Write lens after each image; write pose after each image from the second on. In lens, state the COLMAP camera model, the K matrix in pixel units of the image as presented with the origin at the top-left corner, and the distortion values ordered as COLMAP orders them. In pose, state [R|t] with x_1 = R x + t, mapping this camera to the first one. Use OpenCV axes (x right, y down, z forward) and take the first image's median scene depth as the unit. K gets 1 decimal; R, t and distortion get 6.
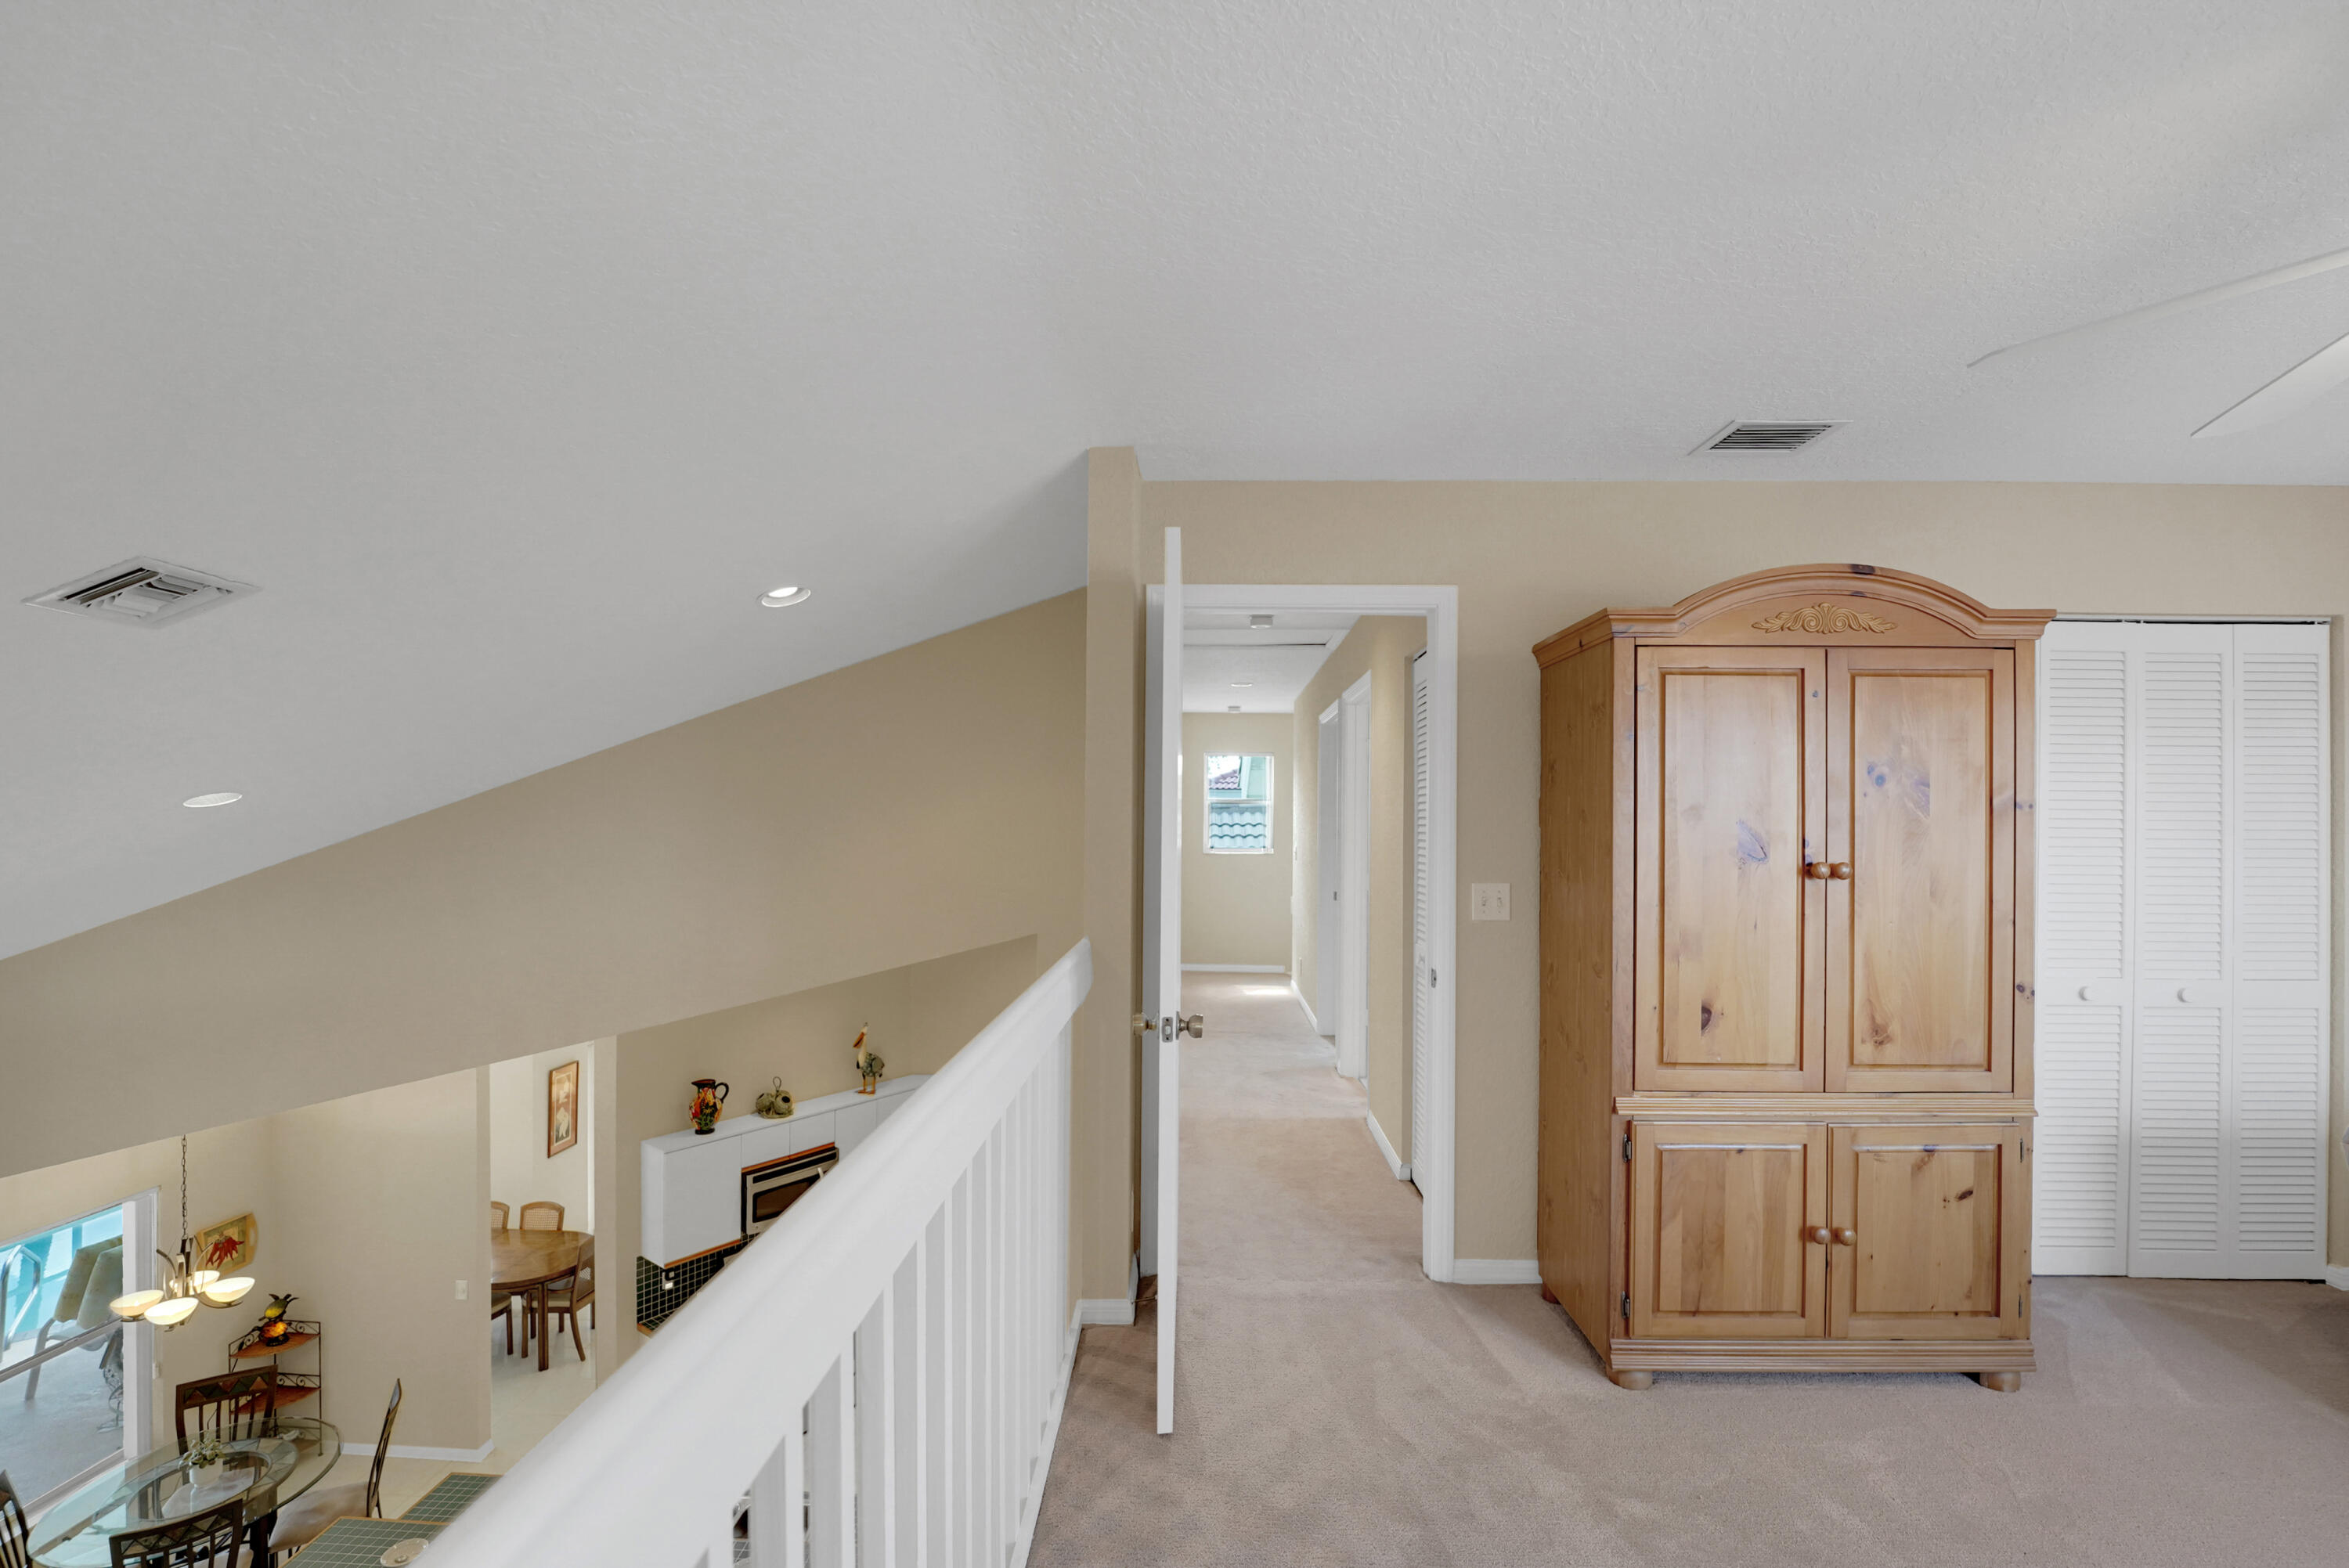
lens RADIAL K [[1001.4, 0, 1157.5], [0, 1001.4, 813.1], [0, 0, 1]] dist [-0.039034, 0.008653]
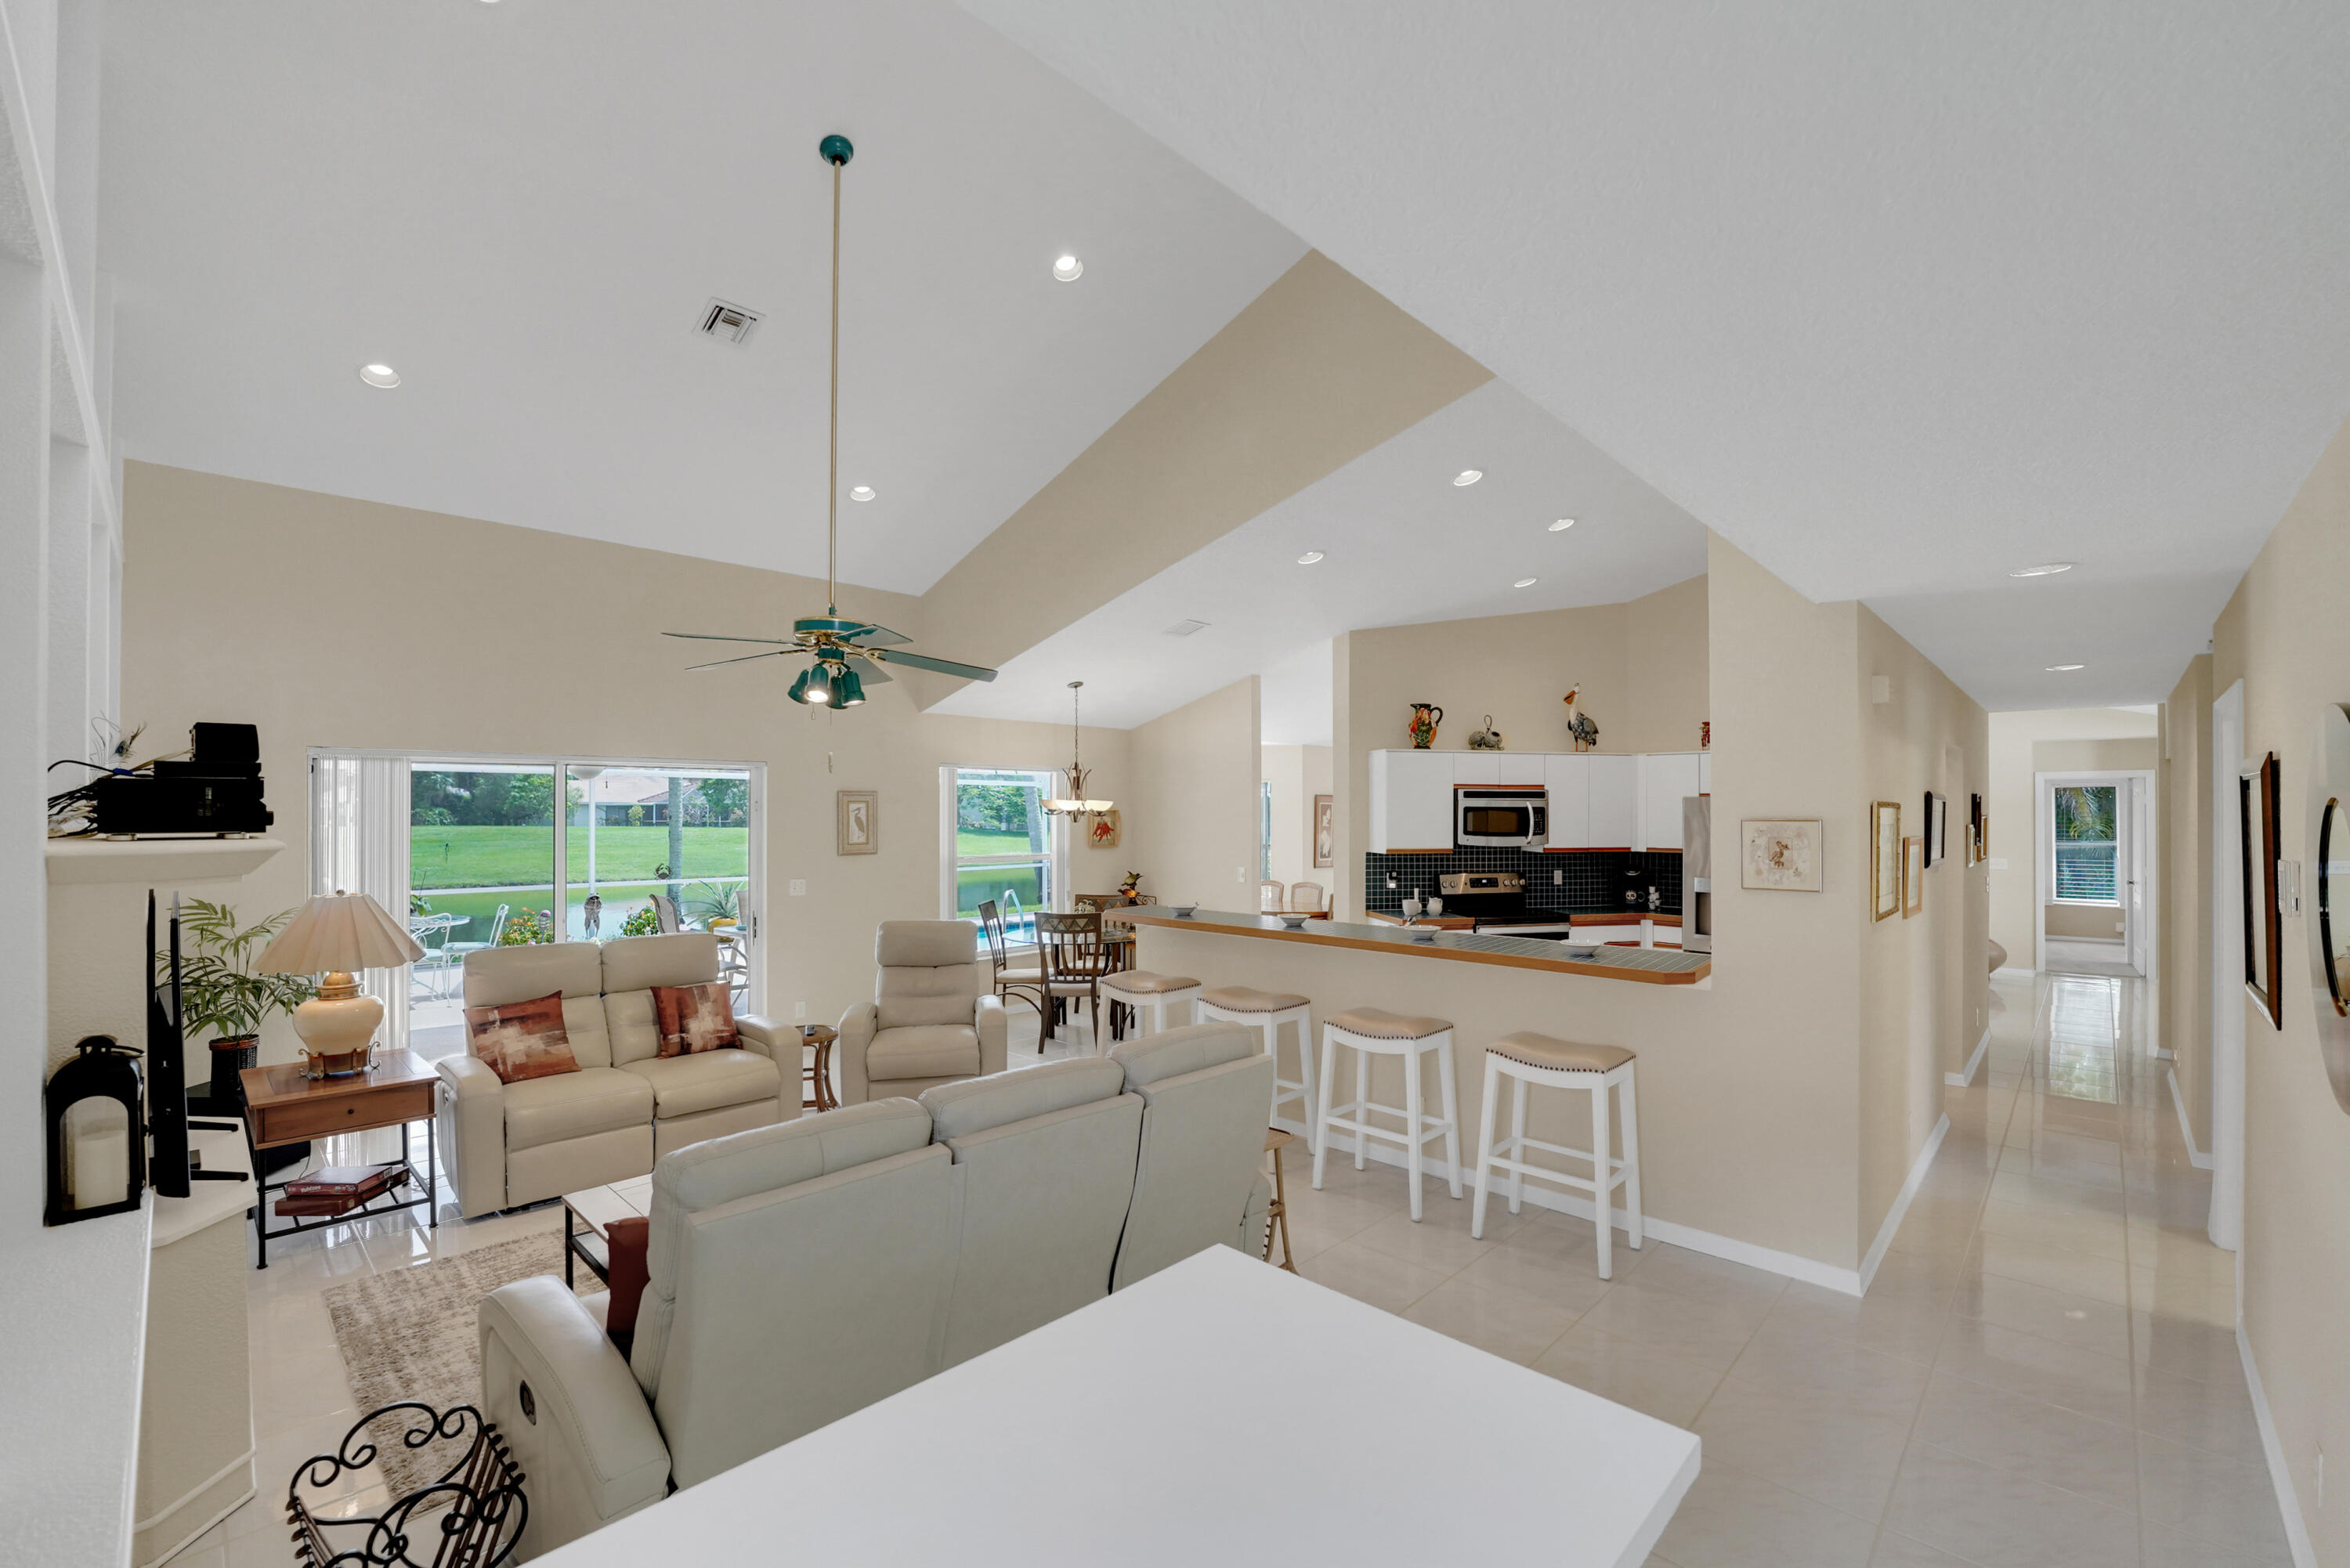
lens RADIAL K [[973.4, 0, 1176.4], [0, 973.4, 799.0], [0, 0, 1]] dist [-0.035705, 0.000152]
pose [[0.749760, -0.015351, -0.661532, 0.061601], [0.012100, 0.999882, -0.009488, 0.428656], [0.661600, -0.000890, 0.749857, 0.002948]]
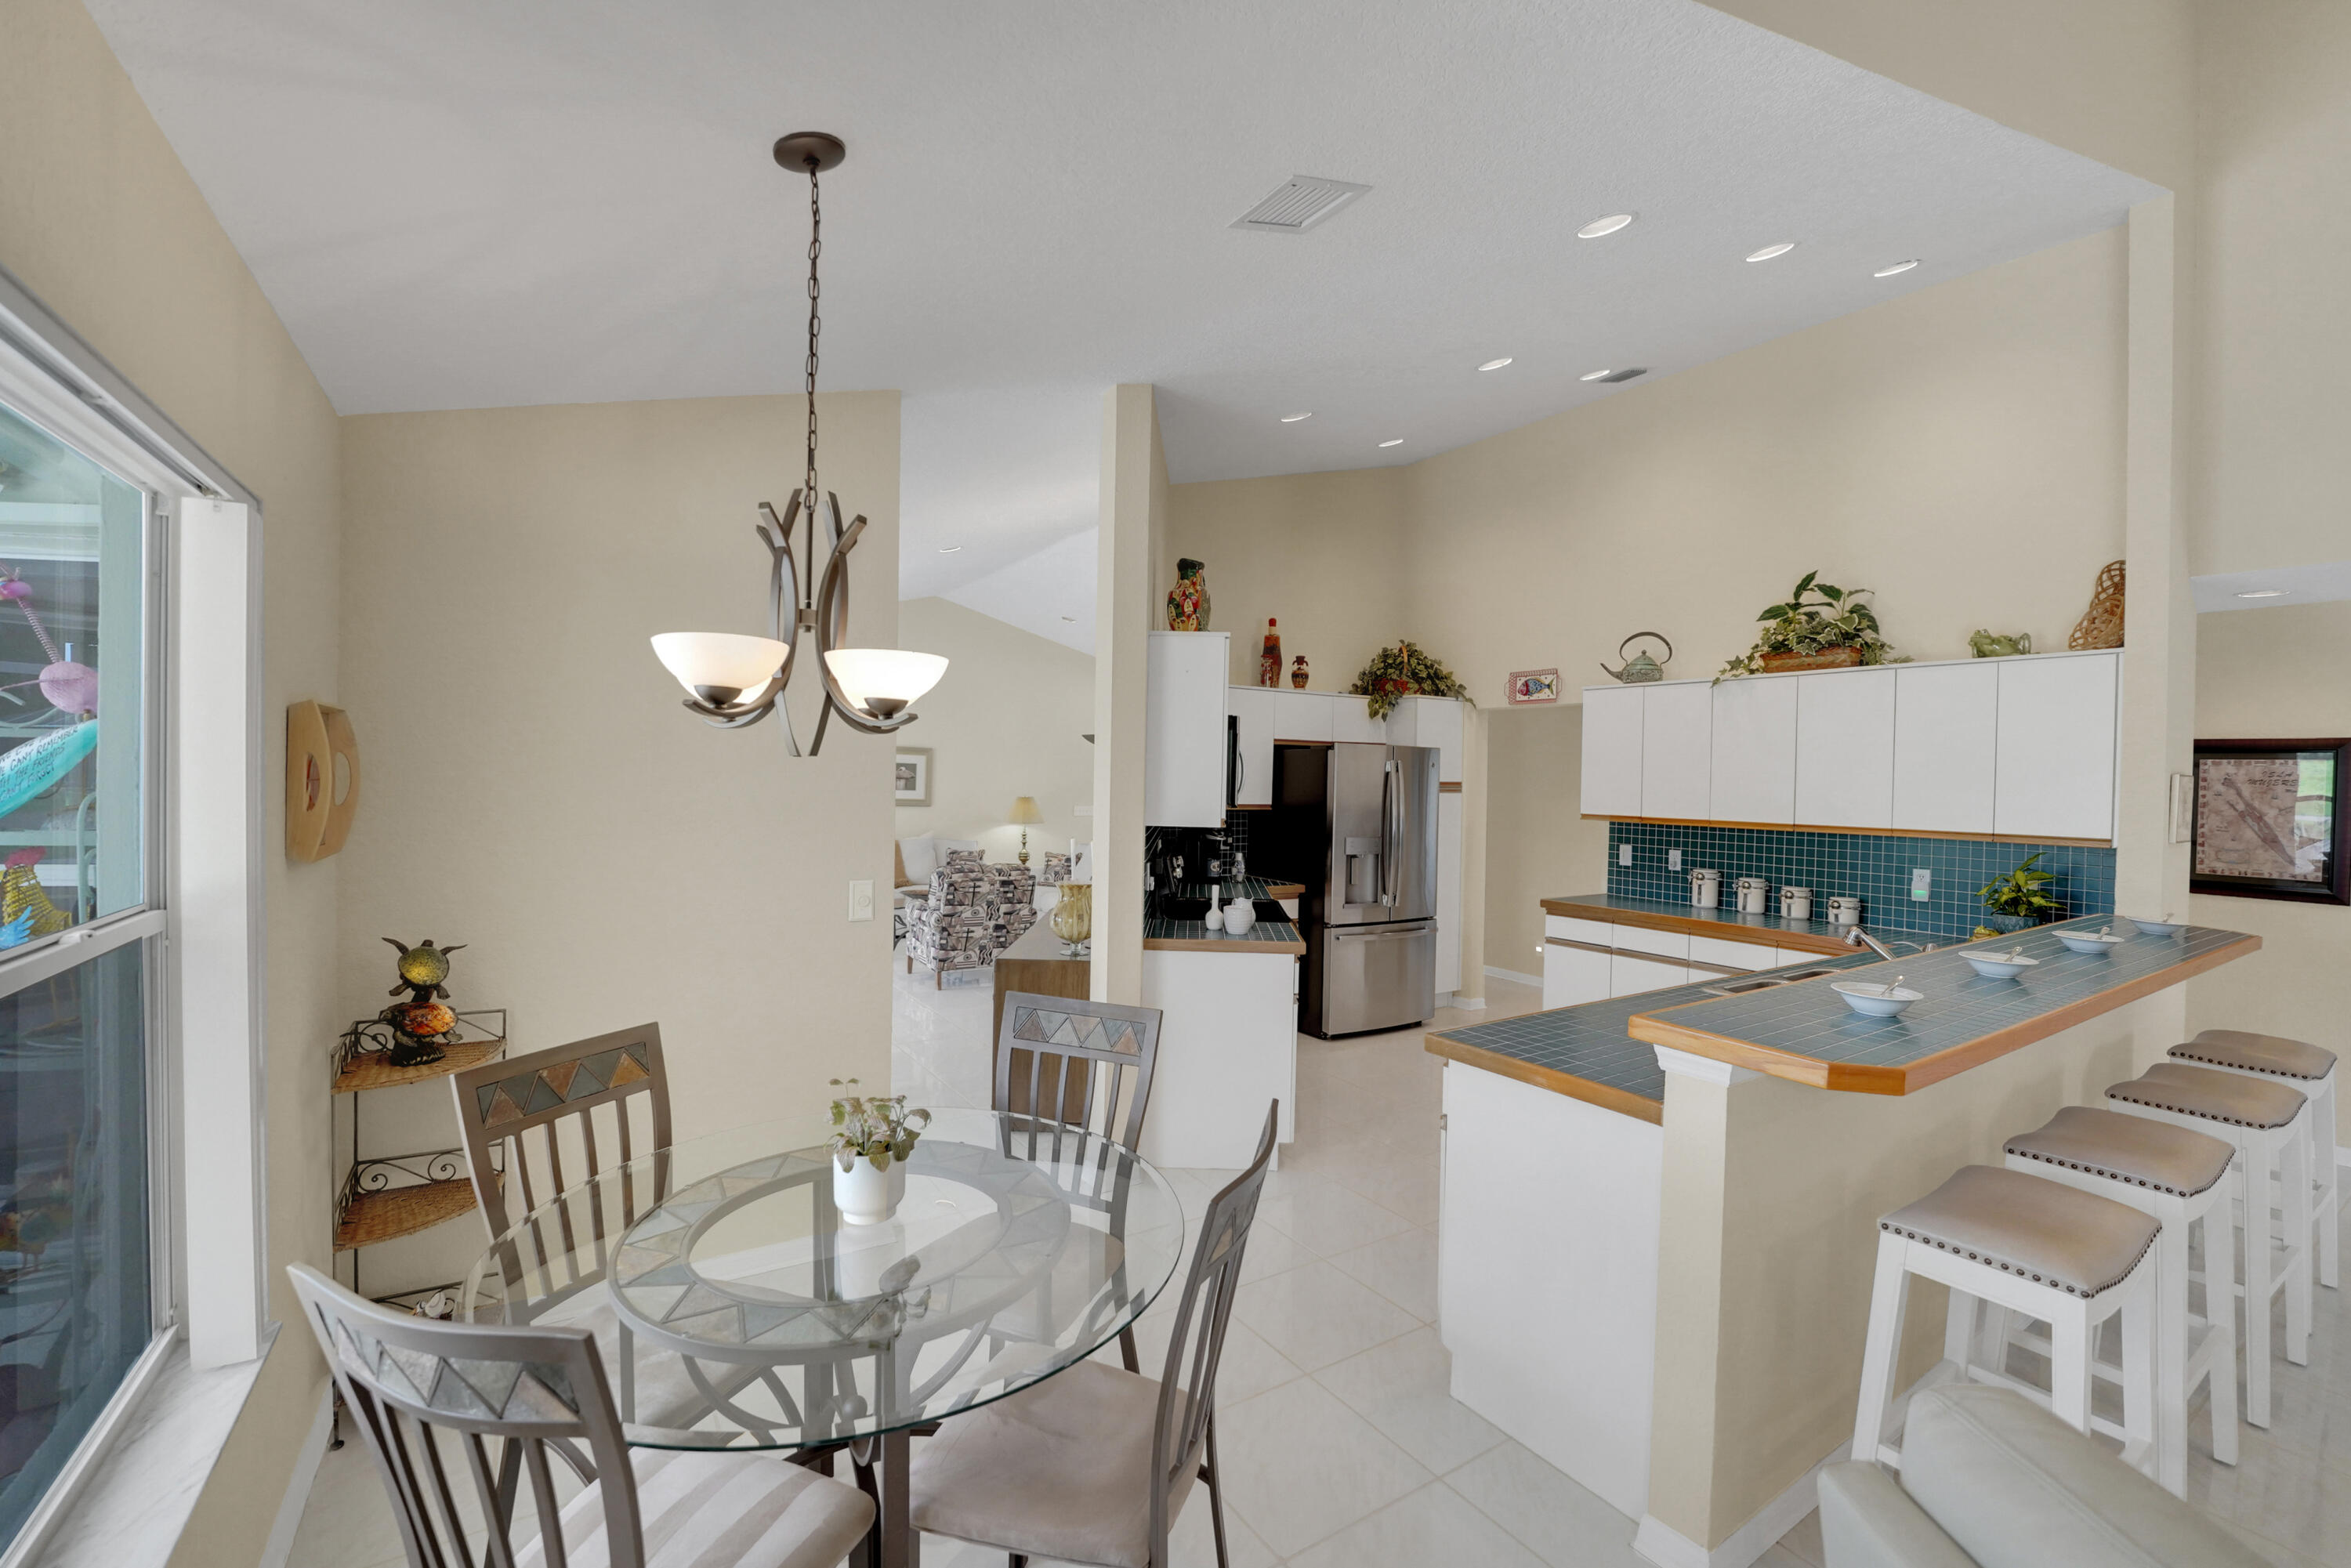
lens RADIAL K [[993.6, 0, 1163.2], [0, 993.6, 794.2], [0, 0, 1]] dist [-0.033263, 0.000867]
pose [[0.823502, -0.001829, 0.567311, -0.924929], [-0.019683, 0.999301, 0.031793, 0.445274], [-0.566972, -0.037348, 0.822890, 0.540281]]
